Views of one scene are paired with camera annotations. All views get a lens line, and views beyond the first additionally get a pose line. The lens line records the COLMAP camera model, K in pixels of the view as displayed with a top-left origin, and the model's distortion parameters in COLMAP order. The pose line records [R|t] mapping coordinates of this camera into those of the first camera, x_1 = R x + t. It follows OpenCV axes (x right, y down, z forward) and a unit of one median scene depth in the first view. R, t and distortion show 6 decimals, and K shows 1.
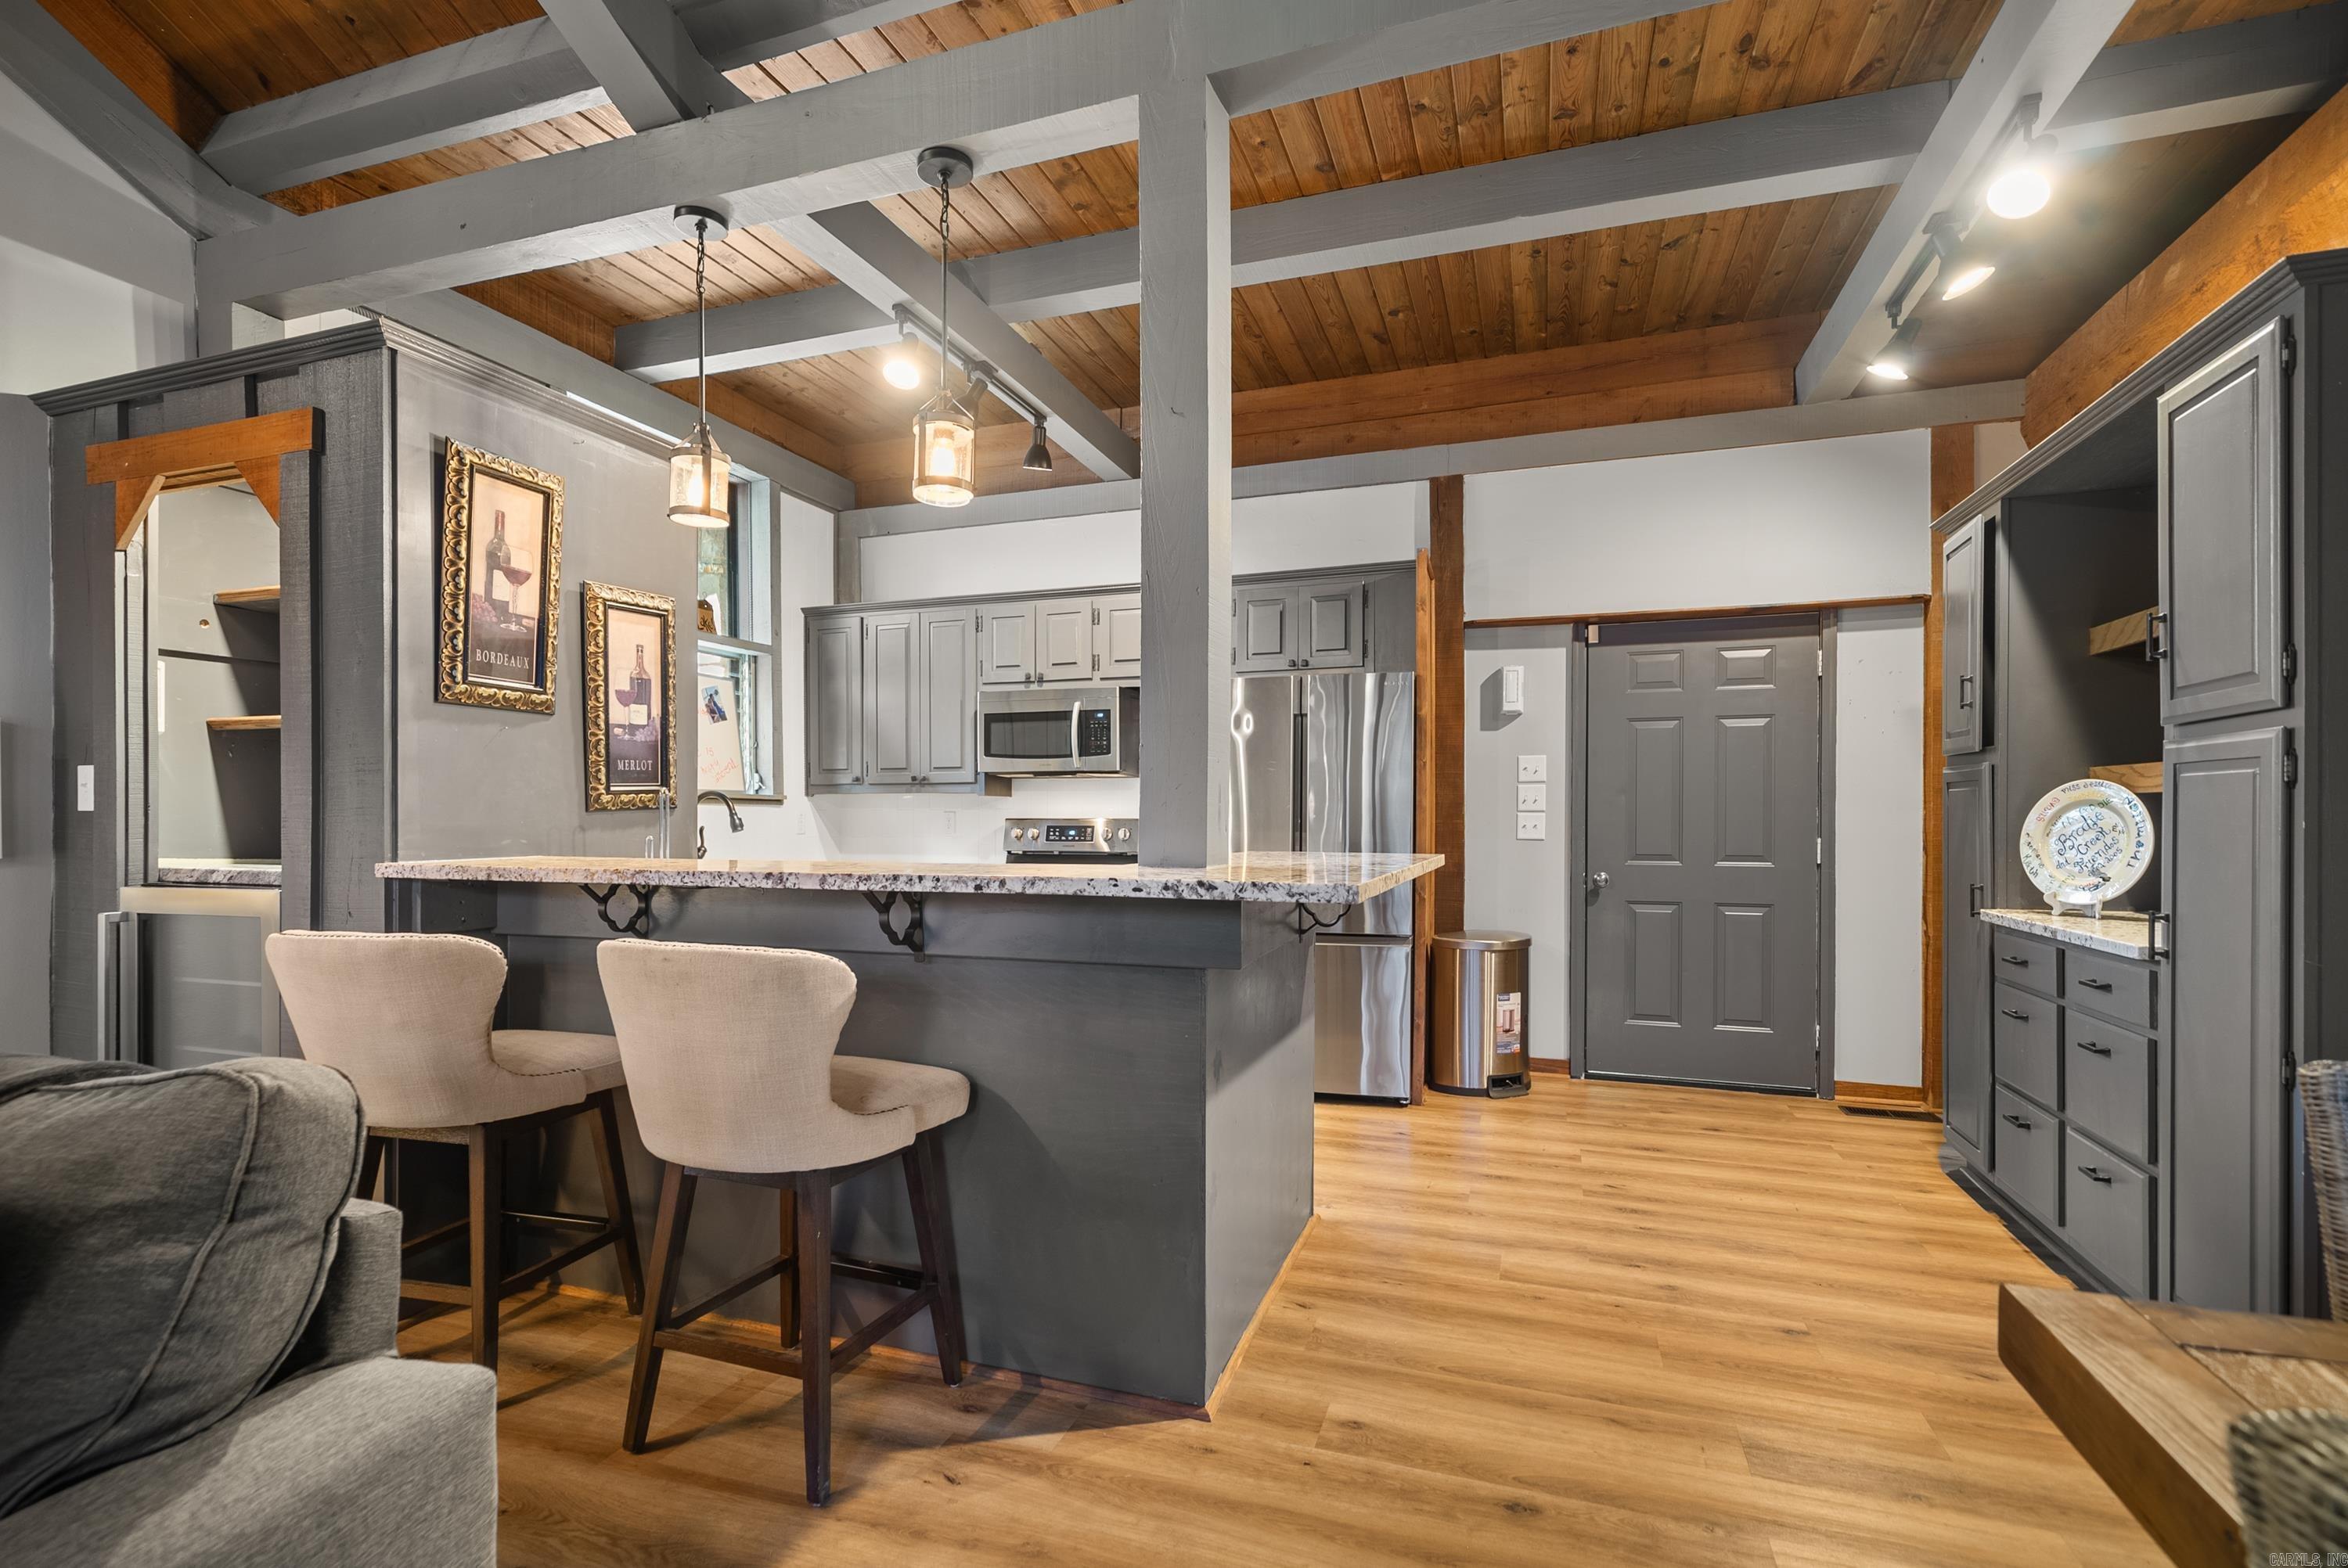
lens RADIAL K [[1076.5, 0, 1174.2], [0, 1076.5, 808.8], [0, 0, 1]] dist [-0.001718, -0.000126]
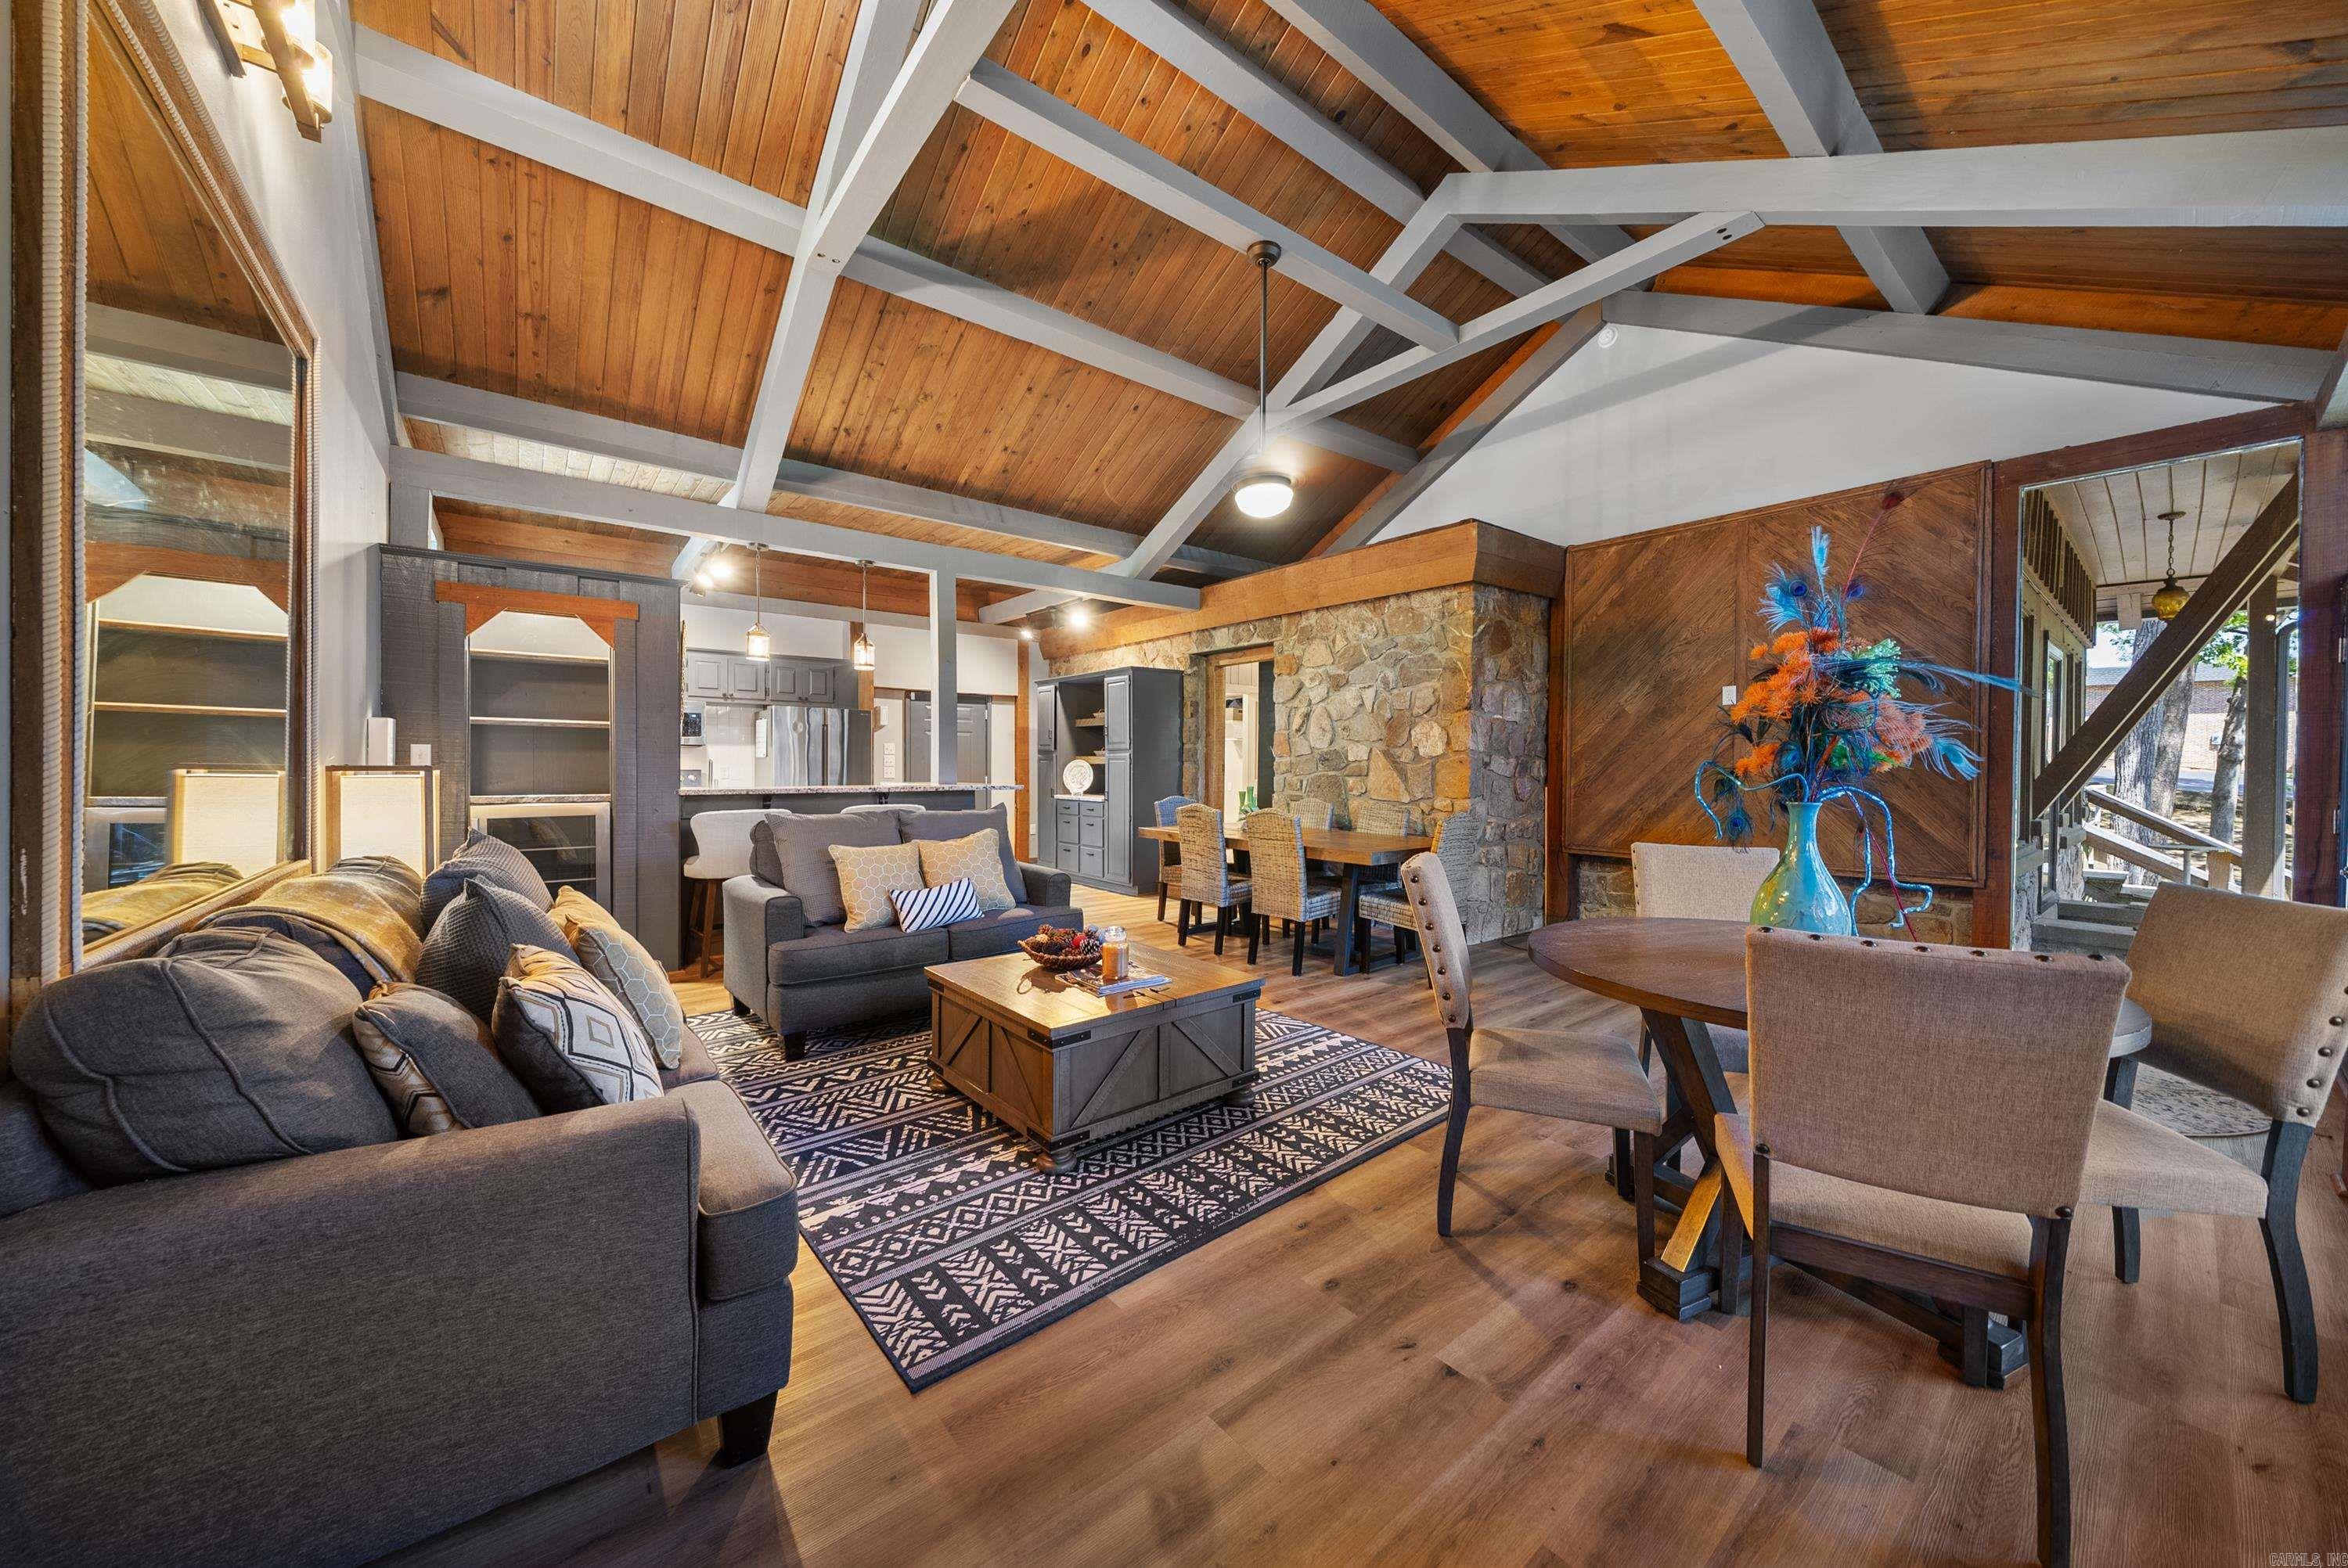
lens RADIAL K [[816.3, 0, 1175.3], [0, 816.3, 771.8], [0, 0, 1]] dist [-0.000514, 0.000135]
pose [[0.525080, -0.003594, 0.851045, -1.420417], [-0.008388, 0.999921, 0.009399, -0.013966], [-0.851011, -0.012074, 0.525008, -0.816561]]
